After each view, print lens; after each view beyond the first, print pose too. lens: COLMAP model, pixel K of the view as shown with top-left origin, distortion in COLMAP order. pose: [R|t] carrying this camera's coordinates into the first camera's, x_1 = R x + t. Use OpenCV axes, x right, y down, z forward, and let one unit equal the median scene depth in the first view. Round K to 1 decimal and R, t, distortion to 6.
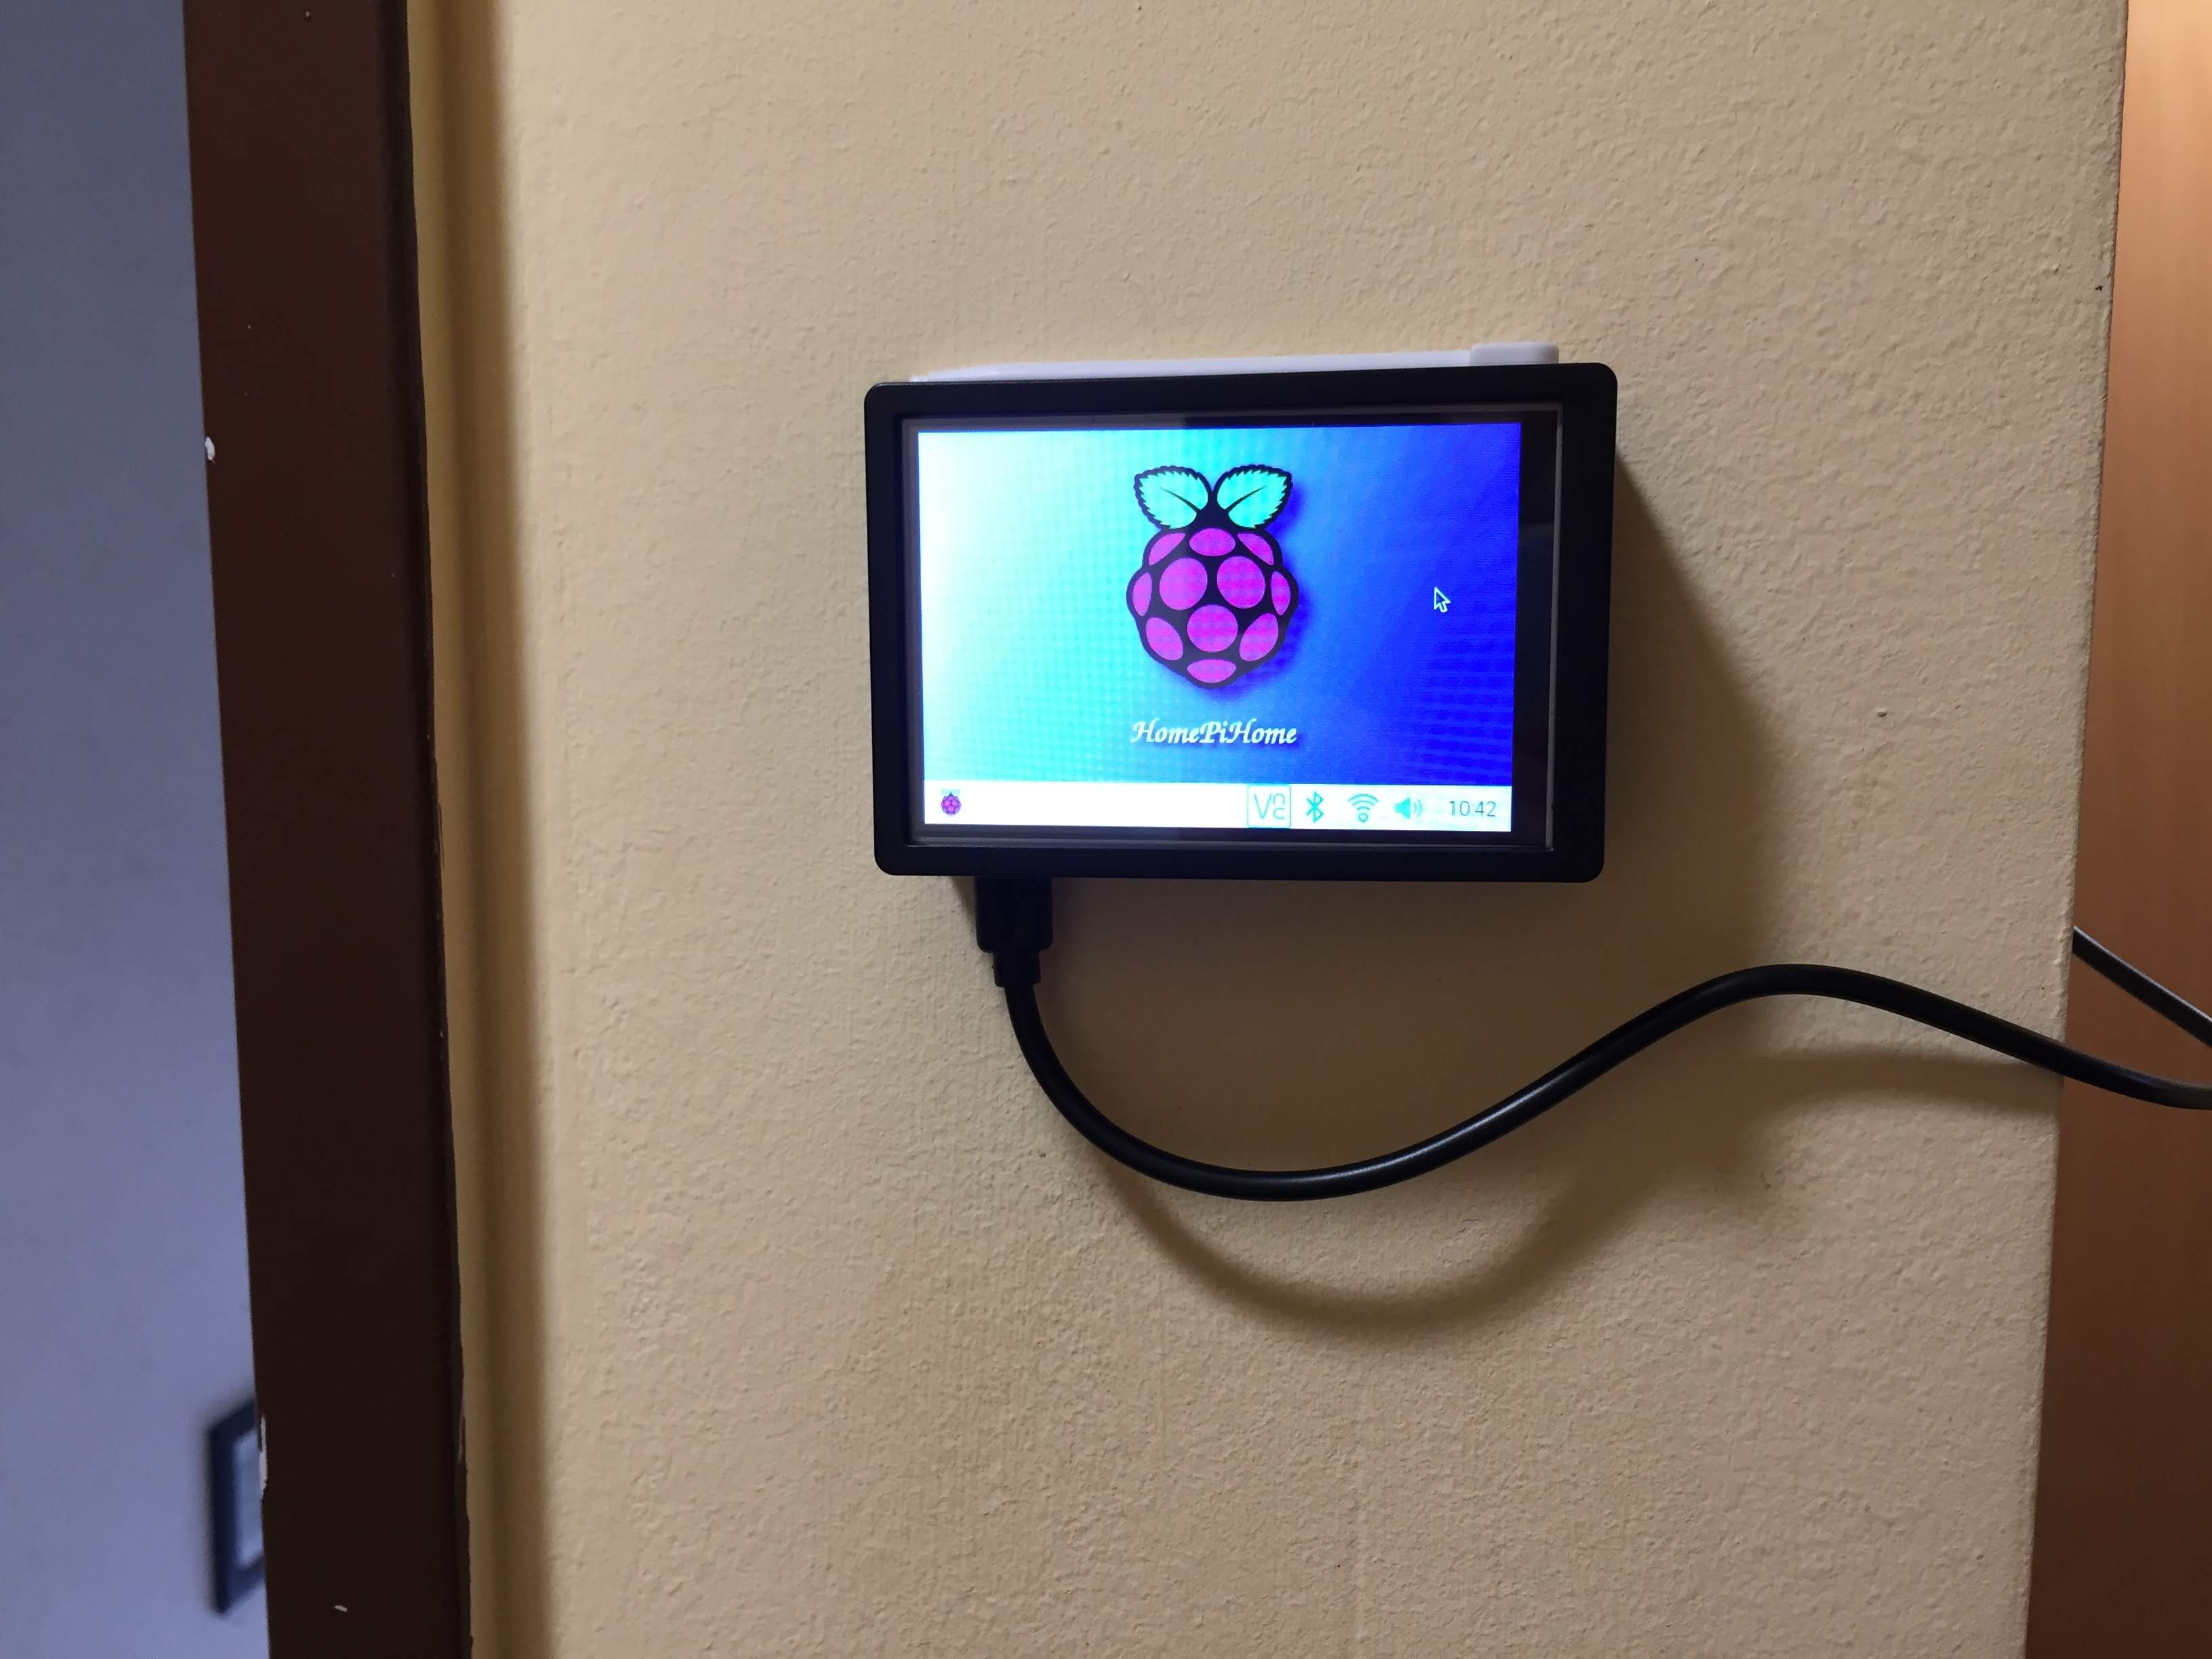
lens RADIAL K [[1874.8, 0, 1106.0], [0, 1874.8, 829.5], [0, 0, 1]] dist [-0.002727, -0.072801]
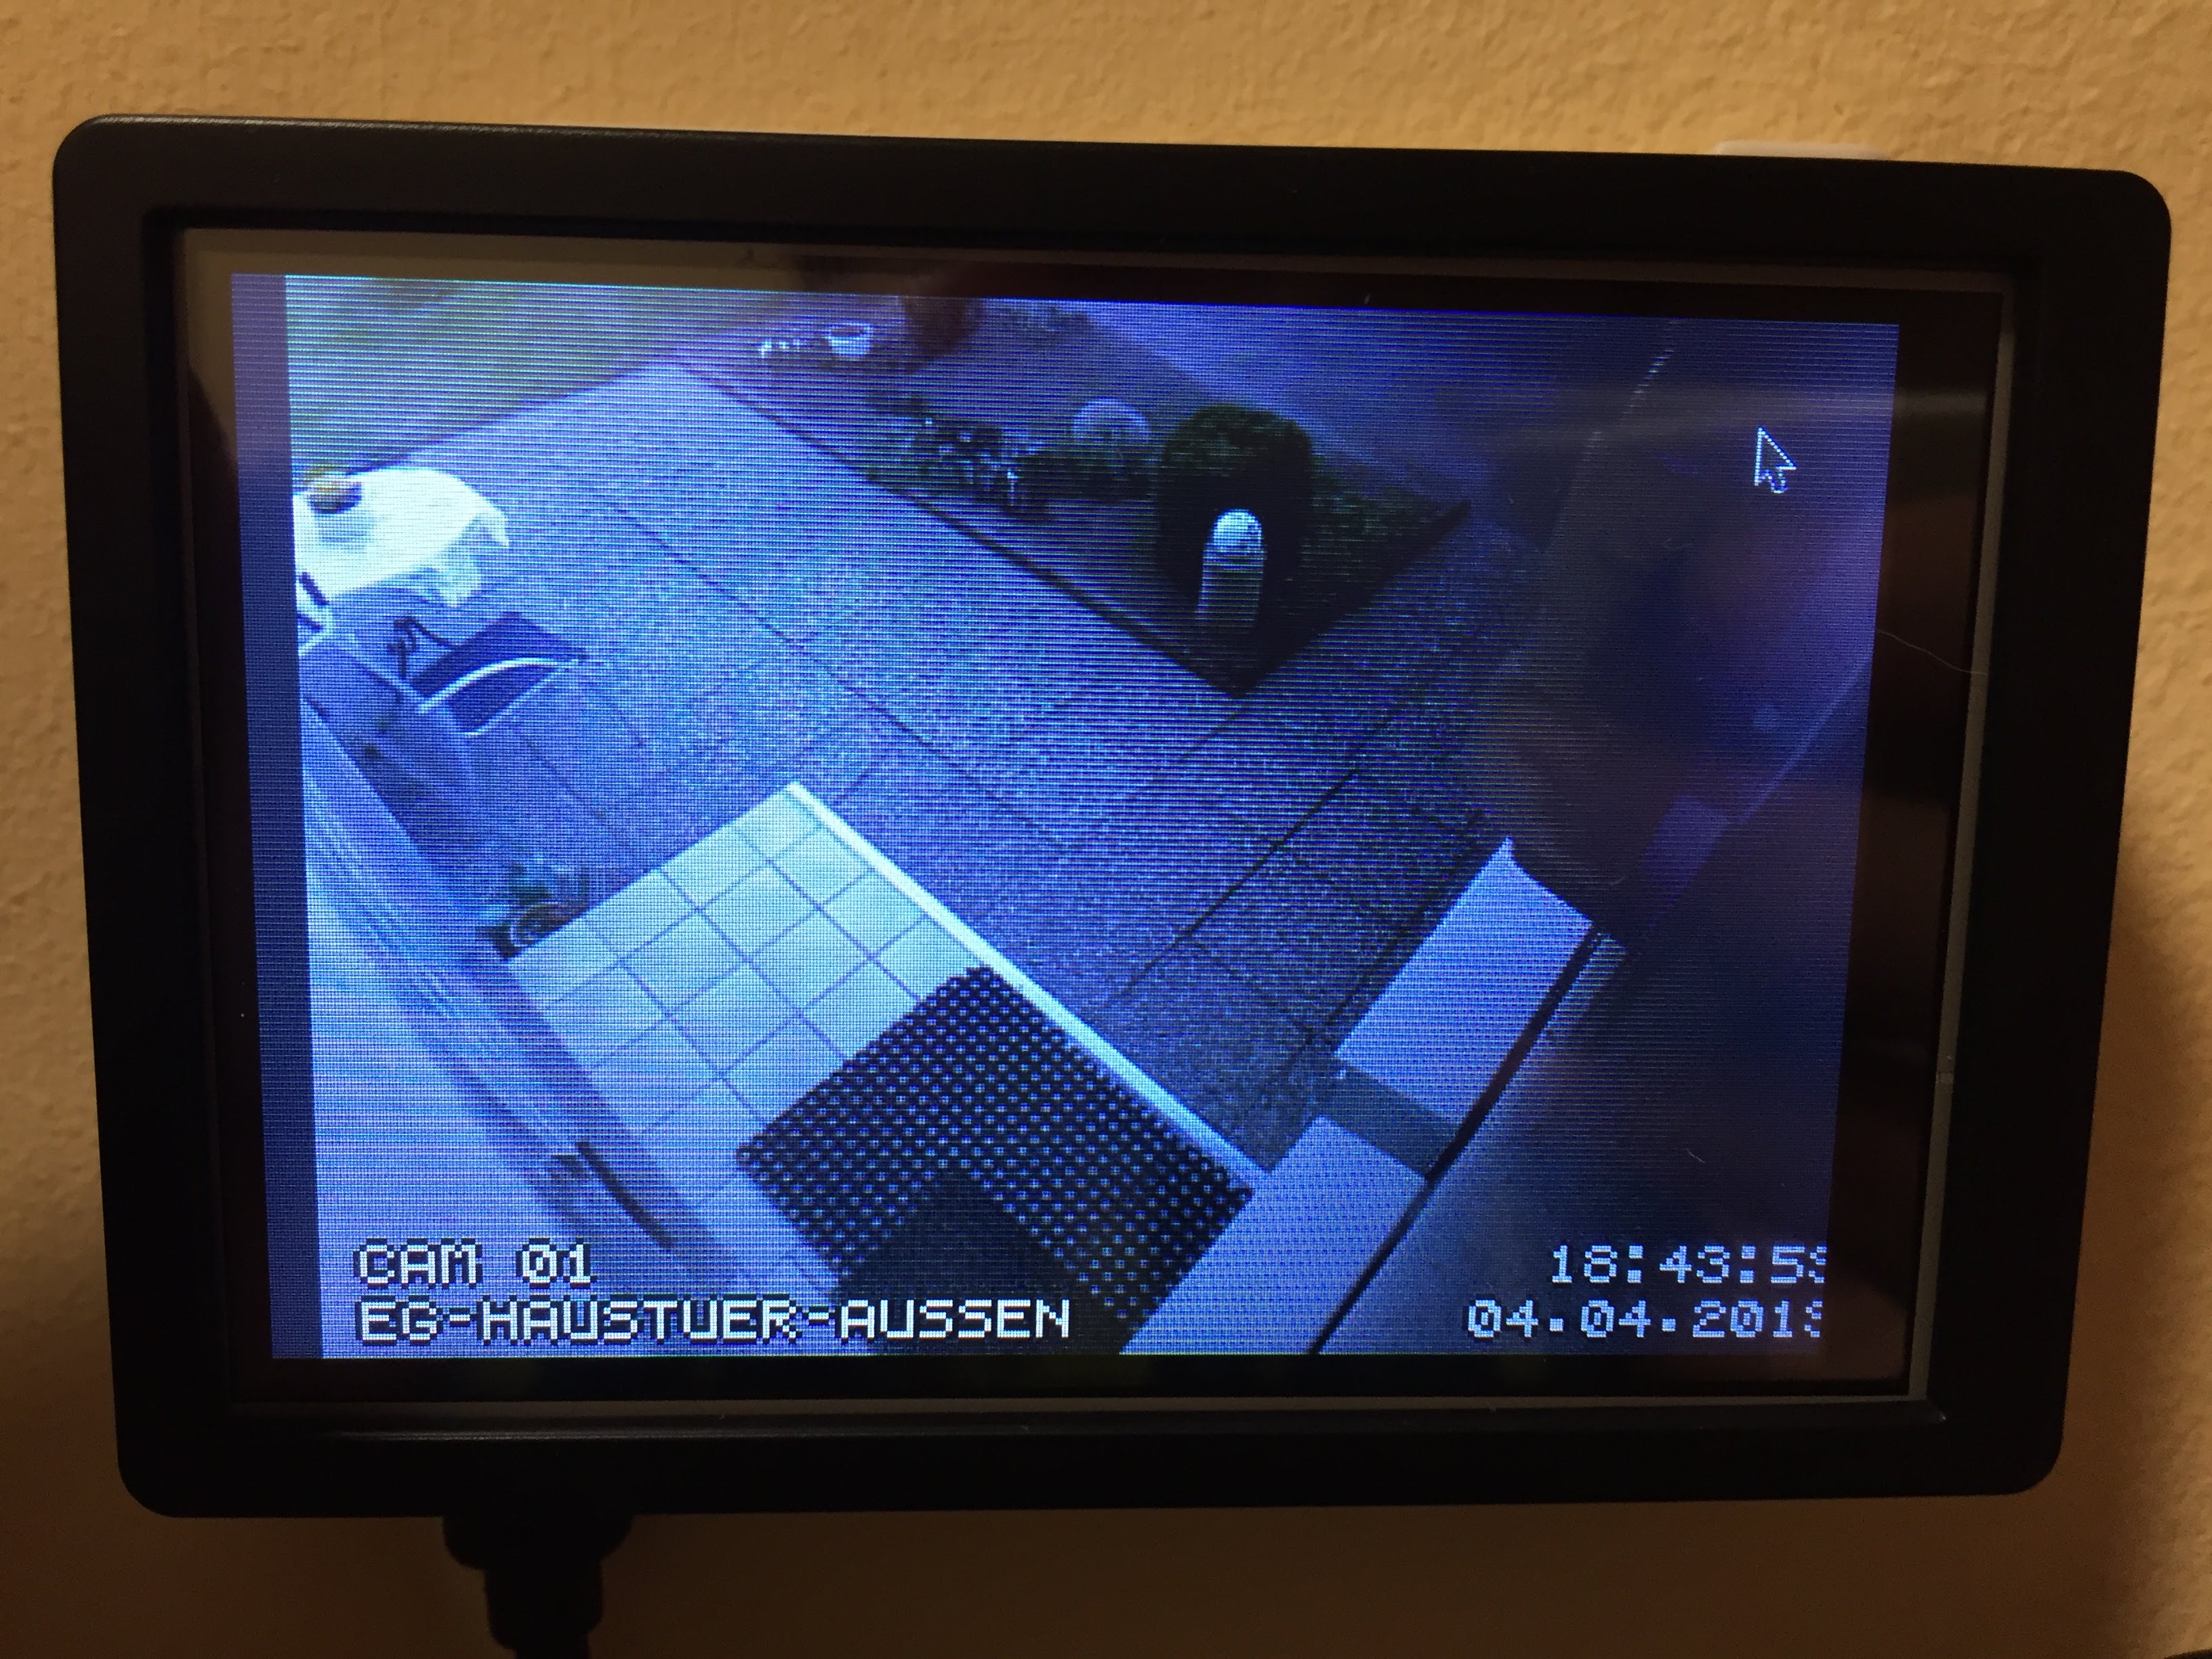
lens RADIAL K [[1874.8, 0, 1106.0], [0, 1874.8, 829.5], [0, 0, 1]] dist [-0.002727, -0.072801]
pose [[0.979316, -0.006069, 0.202247, -0.011216], [0.001675, 0.999759, 0.021887, -0.110819], [-0.202332, -0.021096, 0.979090, 0.600480]]
